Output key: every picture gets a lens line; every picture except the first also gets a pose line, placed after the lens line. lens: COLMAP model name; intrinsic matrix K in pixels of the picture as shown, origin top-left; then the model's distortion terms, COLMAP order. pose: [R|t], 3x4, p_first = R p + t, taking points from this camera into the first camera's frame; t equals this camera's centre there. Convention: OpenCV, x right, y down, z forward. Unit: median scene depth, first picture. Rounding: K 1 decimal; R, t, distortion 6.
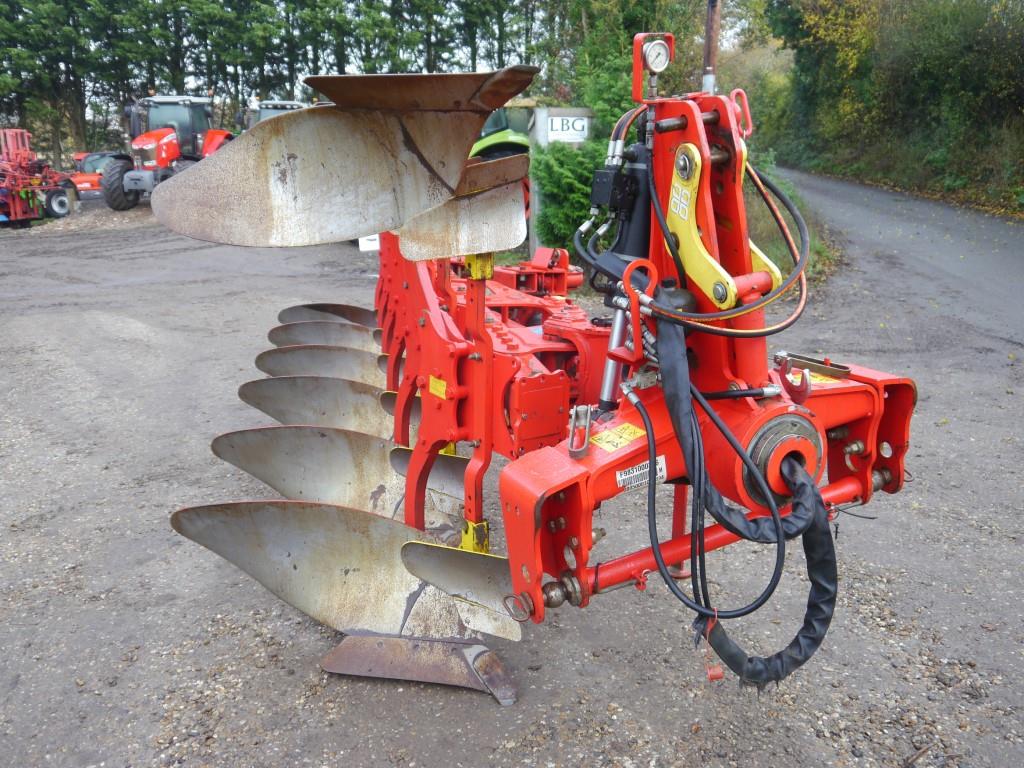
lens RADIAL K [[940.0, 0, 512.0], [0, 940.0, 384.0], [0, 0, 1]] dist [-0.017243, -0.005806]
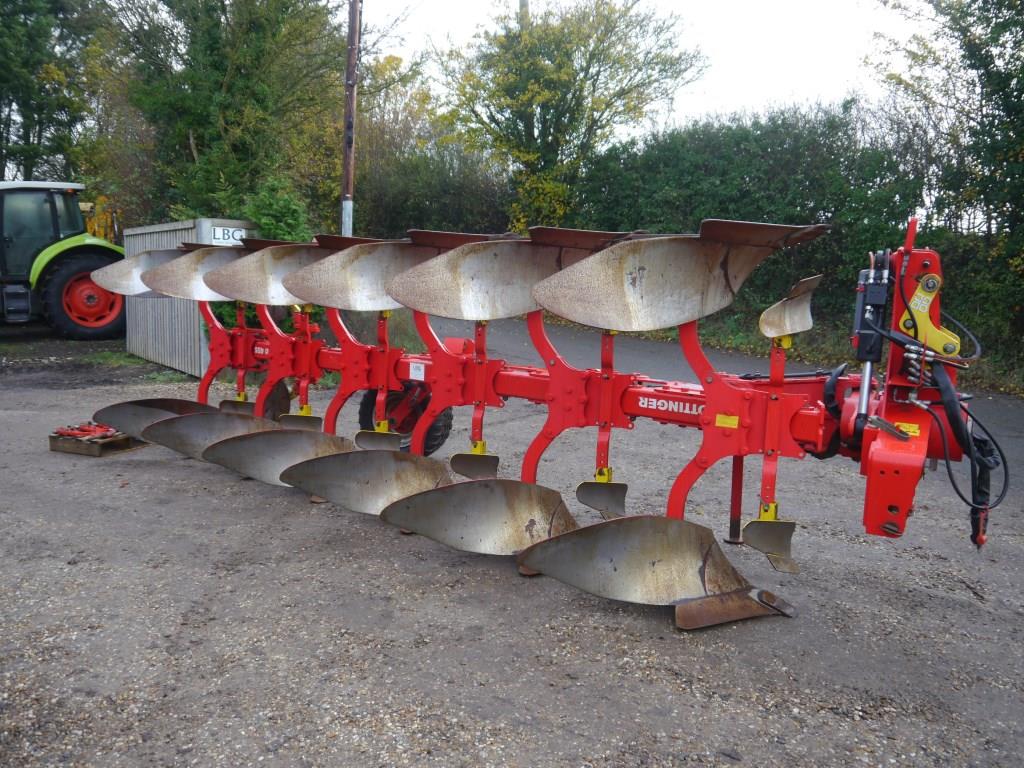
lens RADIAL K [[844.6, 0, 512.0], [0, 844.6, 384.0], [0, 0, 1]] dist [-0.032070, 0.013597]
pose [[0.802458, -0.046962, 0.594858, -1.084504], [0.105274, 0.992403, -0.063666, -0.006044], [-0.587349, 0.113712, 0.801305, 0.097252]]
